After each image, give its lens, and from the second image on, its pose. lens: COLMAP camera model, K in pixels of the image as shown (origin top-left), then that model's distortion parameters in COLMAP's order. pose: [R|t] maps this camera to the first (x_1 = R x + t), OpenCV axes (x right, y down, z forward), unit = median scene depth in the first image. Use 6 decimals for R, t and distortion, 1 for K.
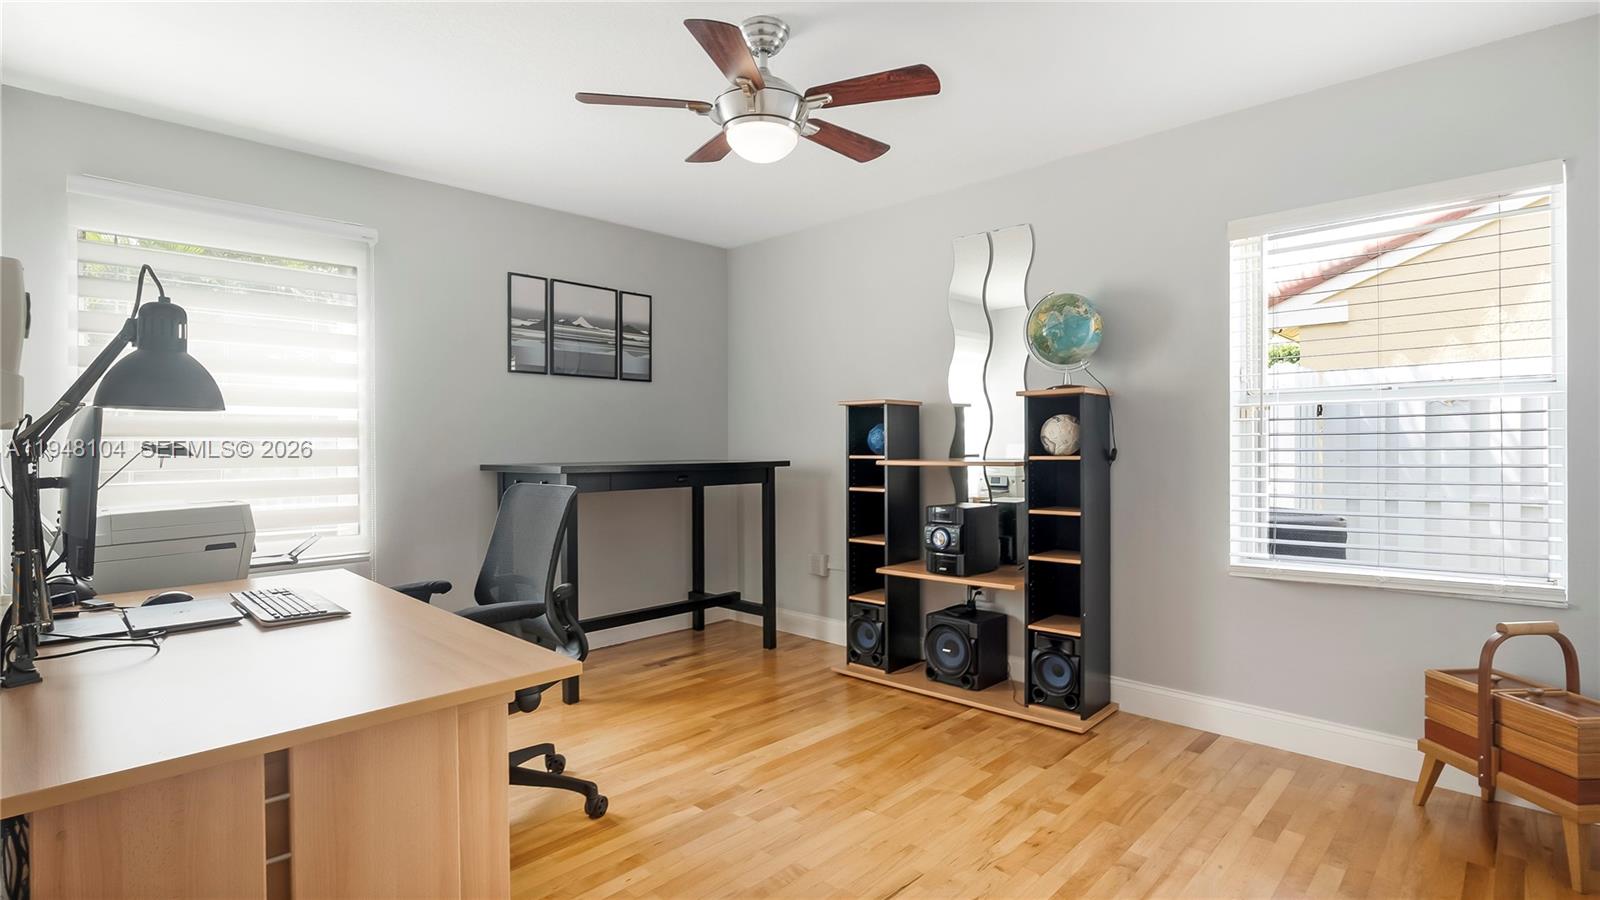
lens RADIAL K [[739.5, 0, 814.7], [0, 739.5, 449.1], [0, 0, 1]] dist [-0.007827, 0.001354]
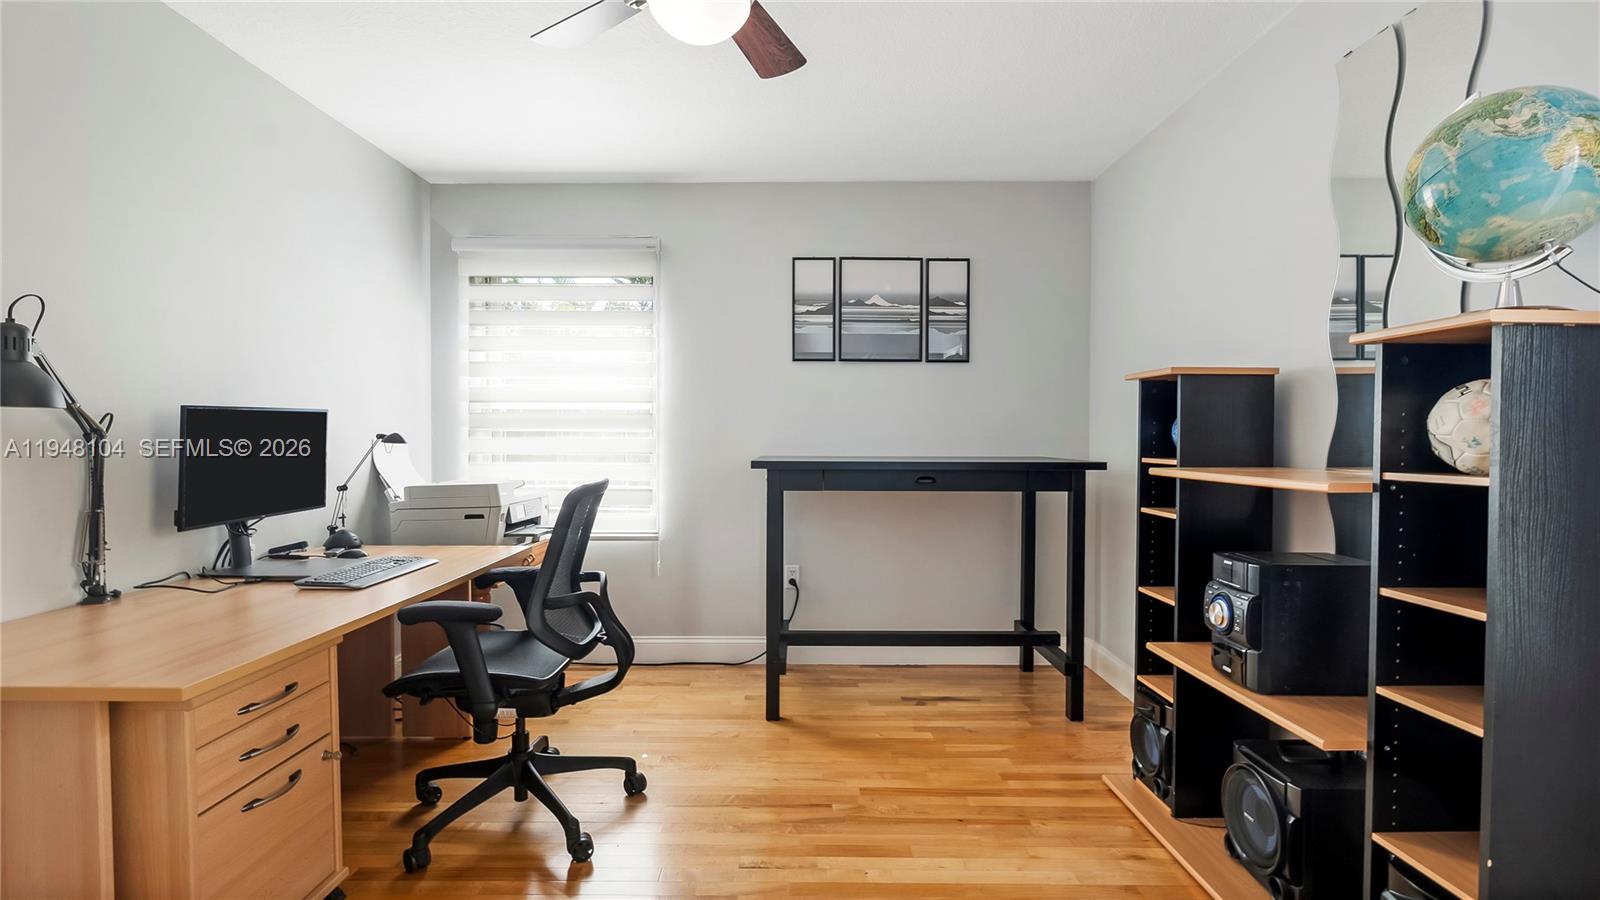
lens RADIAL K [[739.5, 0, 795.6], [0, 739.5, 448.3], [0, 0, 1]] dist [-0.007827, 0.001354]
pose [[0.696707, 0.021194, -0.717043, 0.276104], [-0.012512, 0.999770, 0.017394, -0.006493], [0.717247, -0.003146, 0.696812, 0.313178]]
